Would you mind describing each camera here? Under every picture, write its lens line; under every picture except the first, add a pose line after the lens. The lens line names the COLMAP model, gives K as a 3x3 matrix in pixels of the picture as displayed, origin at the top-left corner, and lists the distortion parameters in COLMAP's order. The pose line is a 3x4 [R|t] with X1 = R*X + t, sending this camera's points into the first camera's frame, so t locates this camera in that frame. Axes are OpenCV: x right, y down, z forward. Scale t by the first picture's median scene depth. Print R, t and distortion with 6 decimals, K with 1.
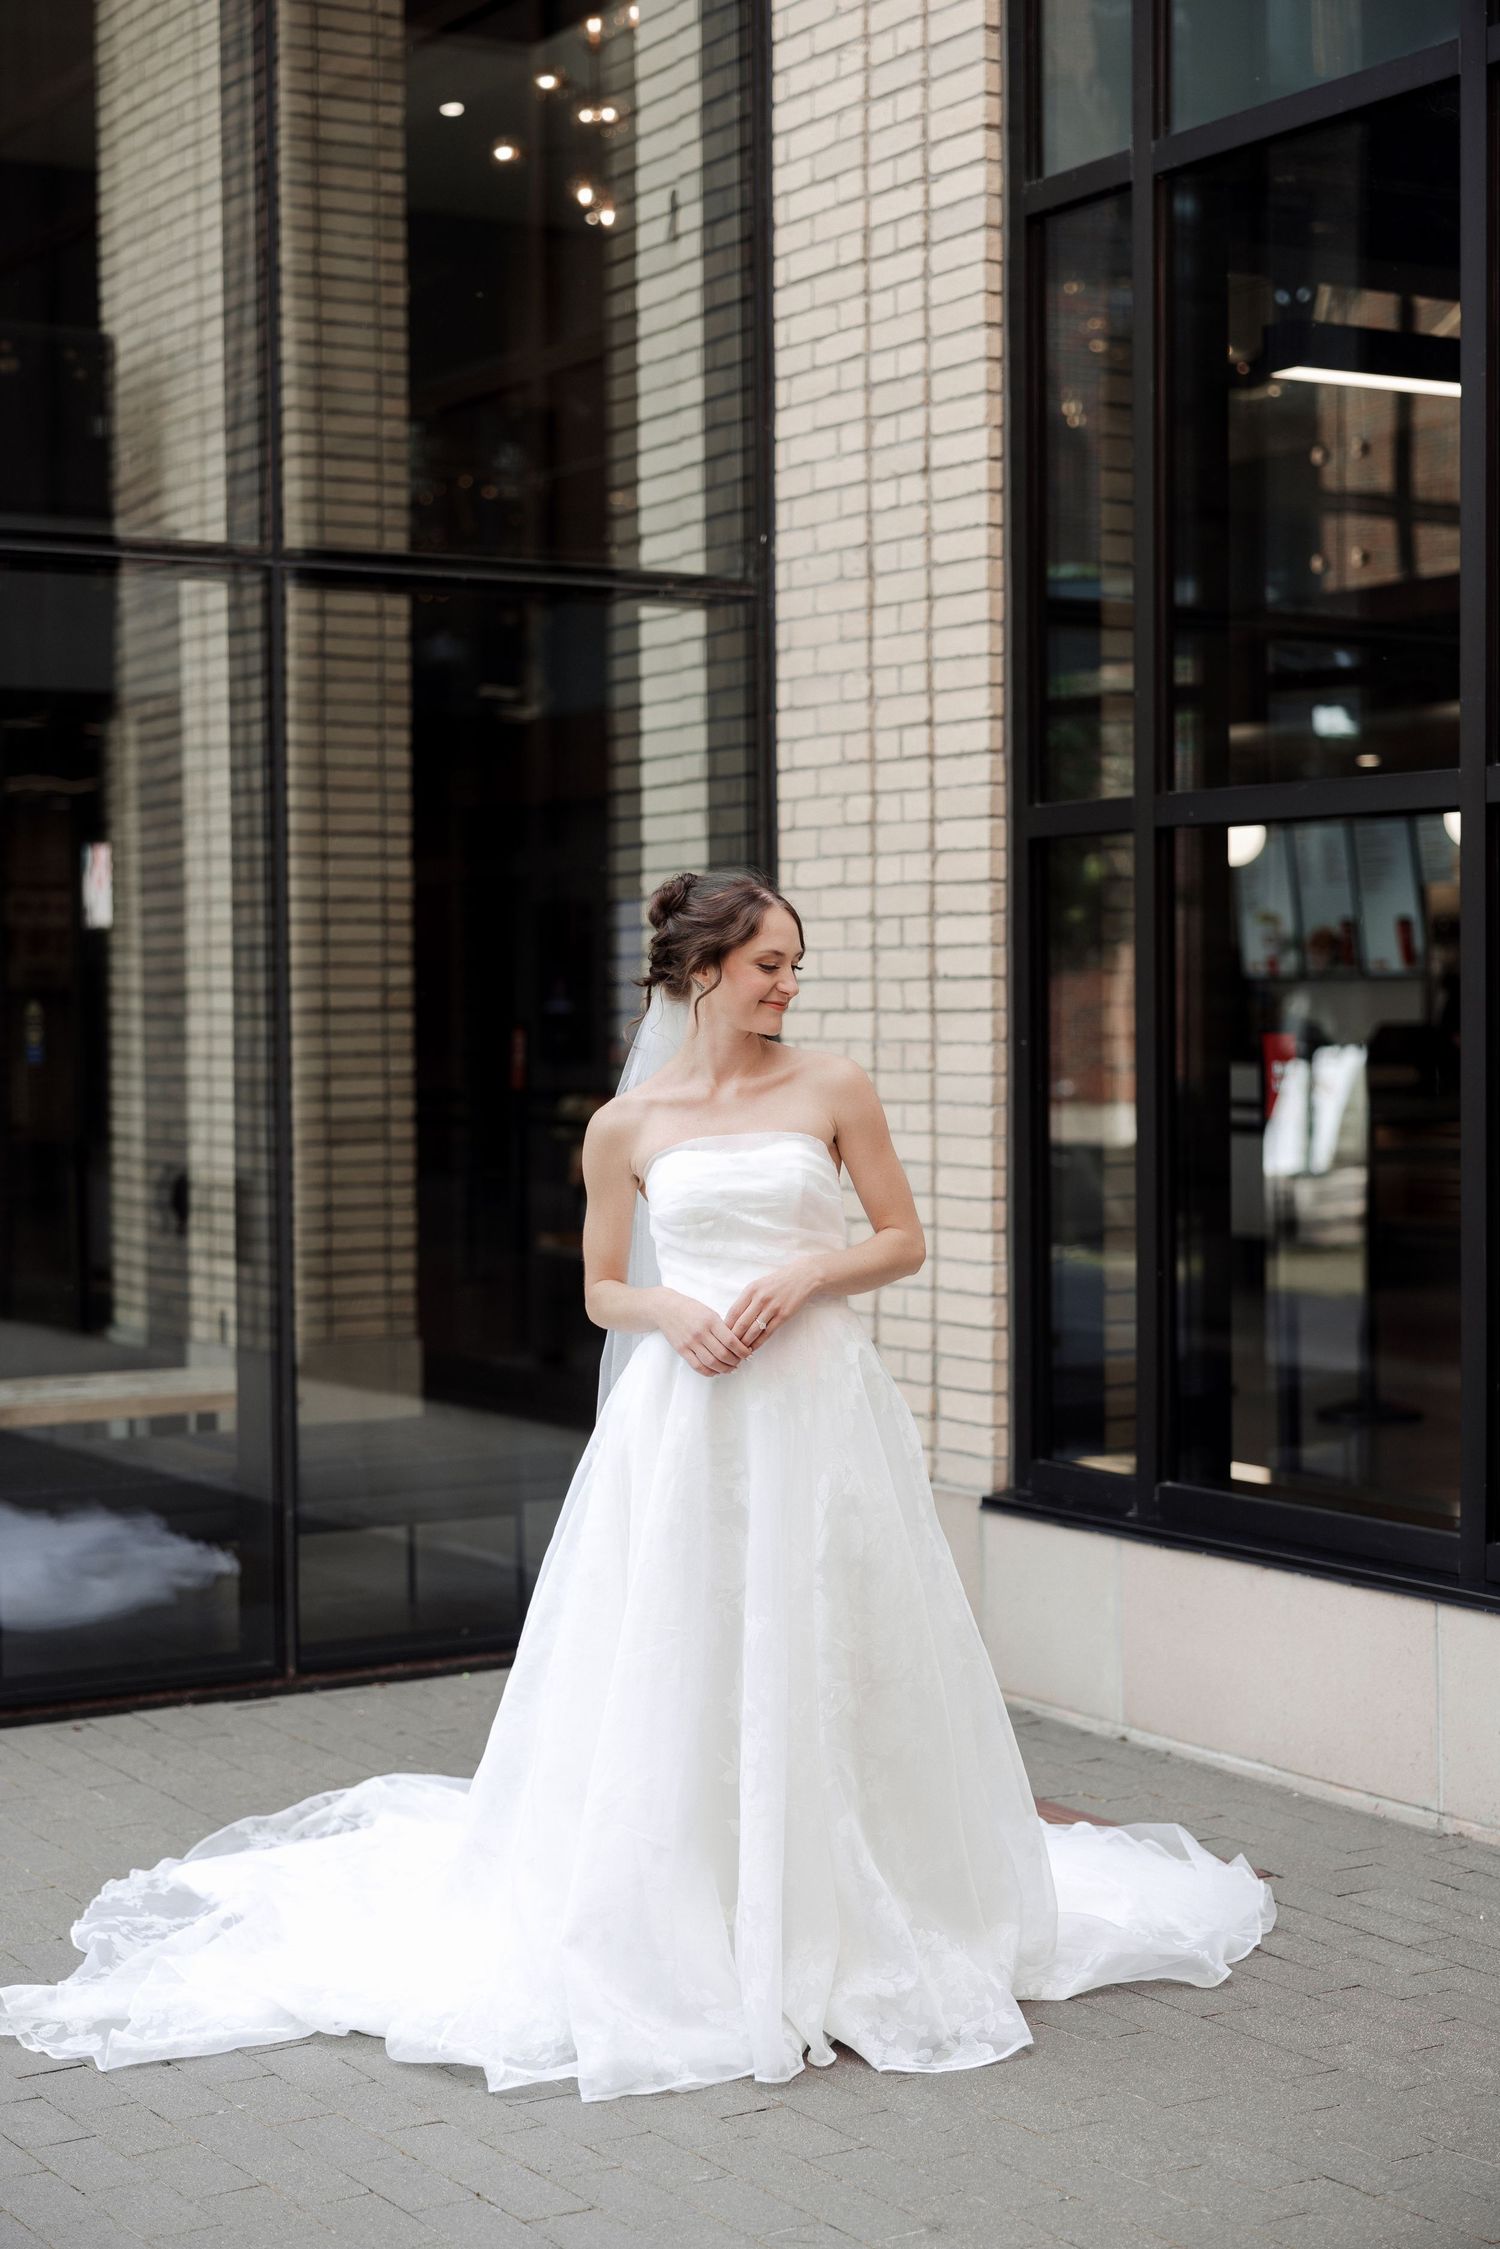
lens RADIAL K [[3506.1, 0, 750.0], [0, 3506.1, 1124.5], [0, 0, 1]] dist [-0.004213, 0.063986]
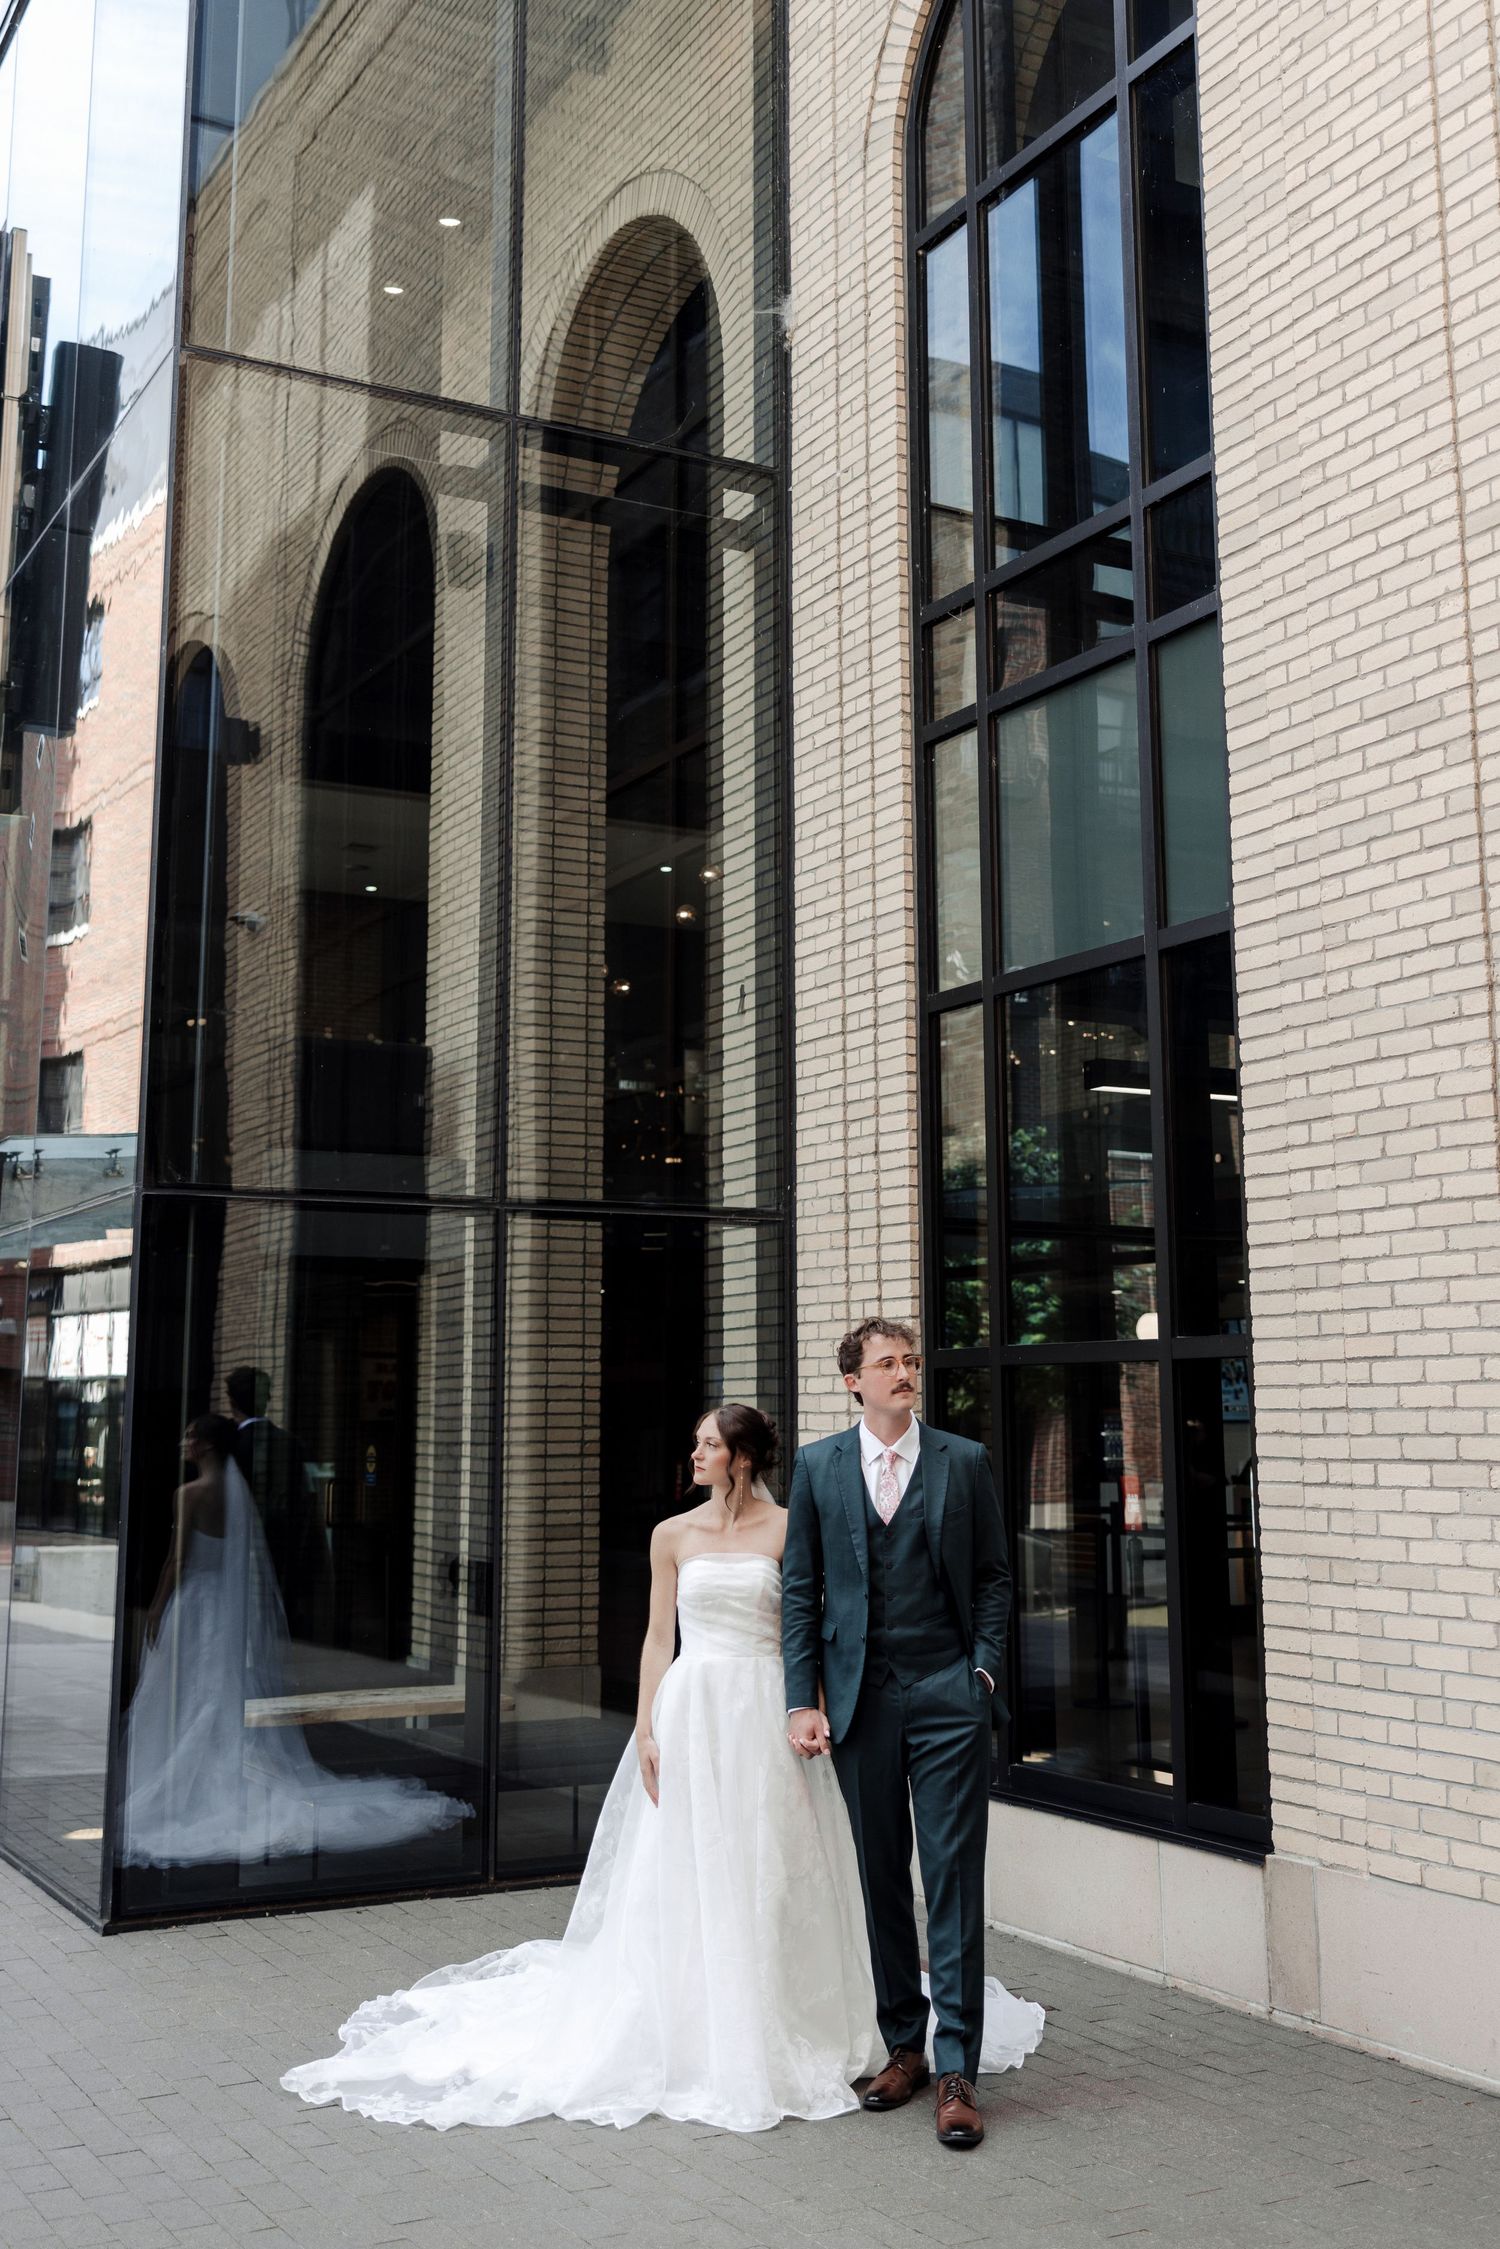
lens RADIAL K [[2304.2, 0, 751.1], [0, 2304.2, 1017.1], [0, 0, 1]] dist [-0.006252, -0.015700]
pose [[0.998813, -0.002831, -0.048627, 0.040948], [-0.007514, 0.977407, -0.211232, -0.010390], [0.048126, 0.211347, 0.976226, -0.120422]]
